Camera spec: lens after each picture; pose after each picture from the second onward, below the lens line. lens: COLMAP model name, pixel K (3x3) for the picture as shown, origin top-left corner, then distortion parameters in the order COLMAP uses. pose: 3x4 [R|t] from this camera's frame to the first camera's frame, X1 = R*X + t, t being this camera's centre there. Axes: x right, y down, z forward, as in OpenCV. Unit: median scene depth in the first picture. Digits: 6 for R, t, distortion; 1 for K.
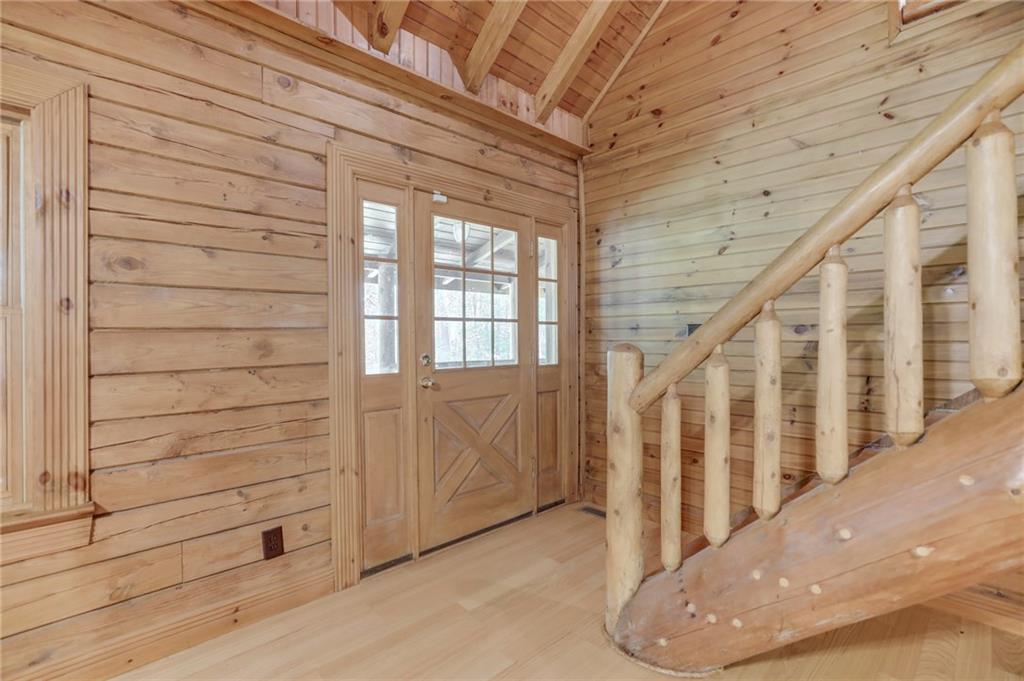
lens RADIAL K [[462.9, 0, 504.9], [0, 462.9, 342.2], [0, 0, 1]] dist [-0.026035, 0.012247]
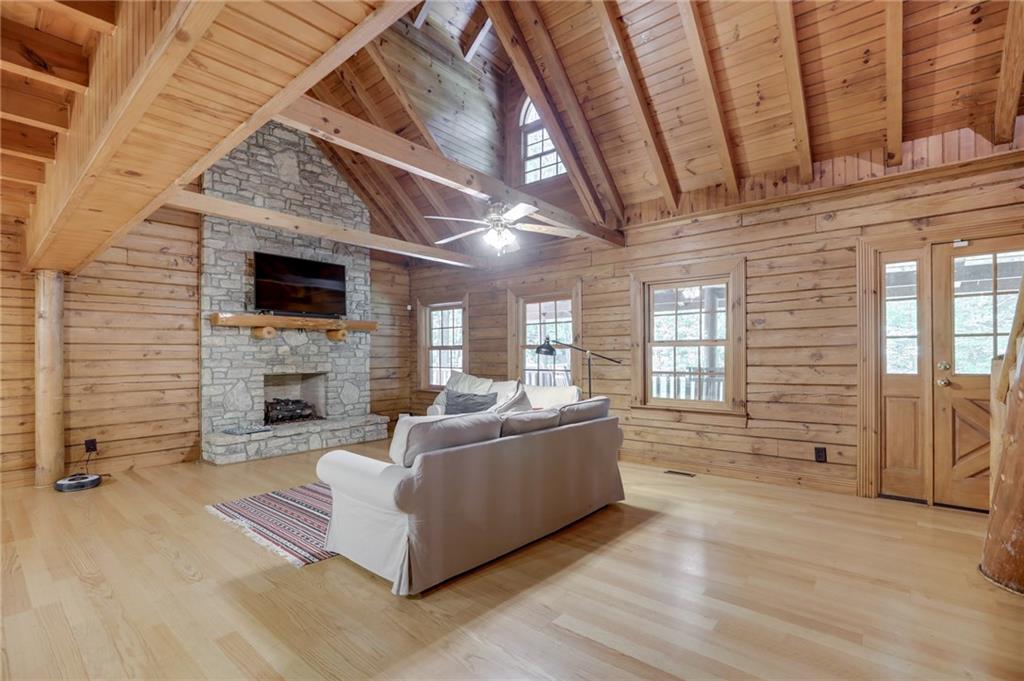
lens RADIAL K [[472.1, 0, 509.9], [0, 472.1, 348.6], [0, 0, 1]] dist [-0.028330, 0.010260]
pose [[0.121921, -0.006911, -0.992516, 1.103760], [0.001109, 0.999976, -0.006826, -0.005860], [0.992539, -0.000269, 0.121926, -0.476730]]
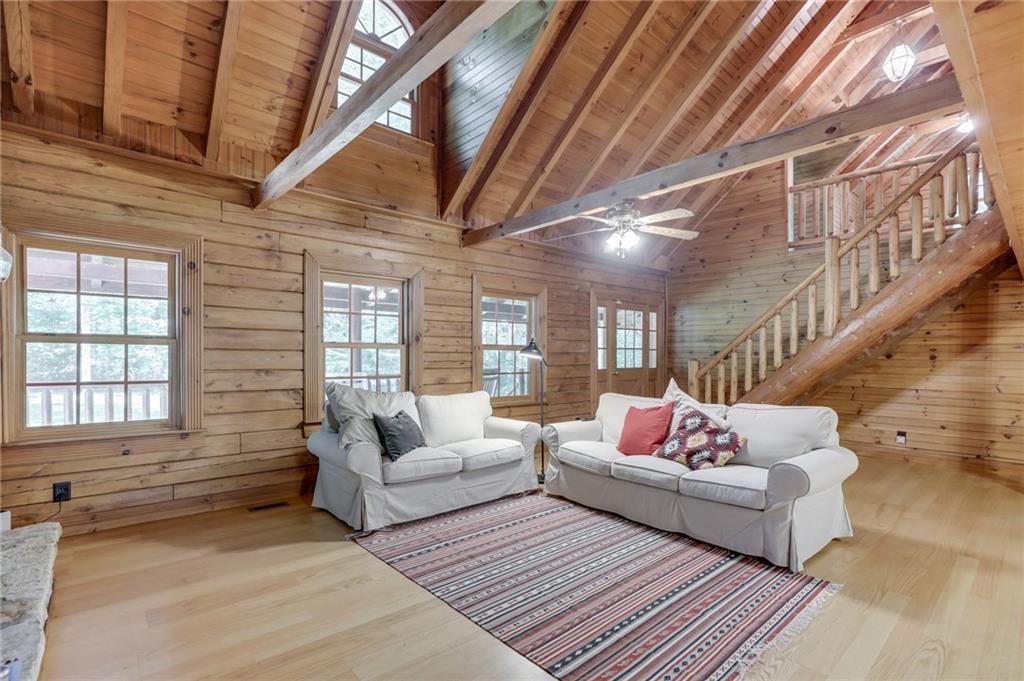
lens RADIAL K [[480.9, 0, 525.2], [0, 480.9, 360.3], [0, 0, 1]] dist [-0.001870, -0.000180]
pose [[0.999946, 0.009789, -0.003511, -0.715079], [-0.009775, 0.999945, 0.003912, 0.010030], [0.003549, -0.003878, 0.999986, -1.864603]]
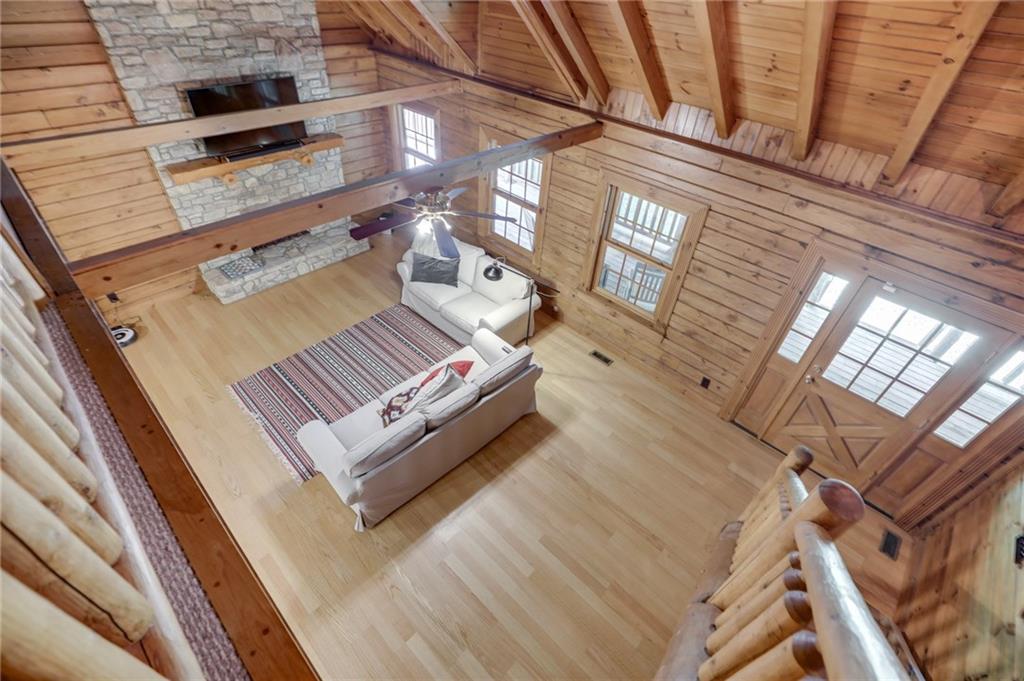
lens RADIAL K [[469.1, 0, 515.2], [0, 469.1, 333.7], [0, 0, 1]] dist [-0.028272, 0.011826]
pose [[0.068252, 0.651644, -0.755448, 0.946793], [-0.066939, 0.758499, 0.648228, -1.088391], [0.995420, 0.006326, 0.095390, -0.209414]]
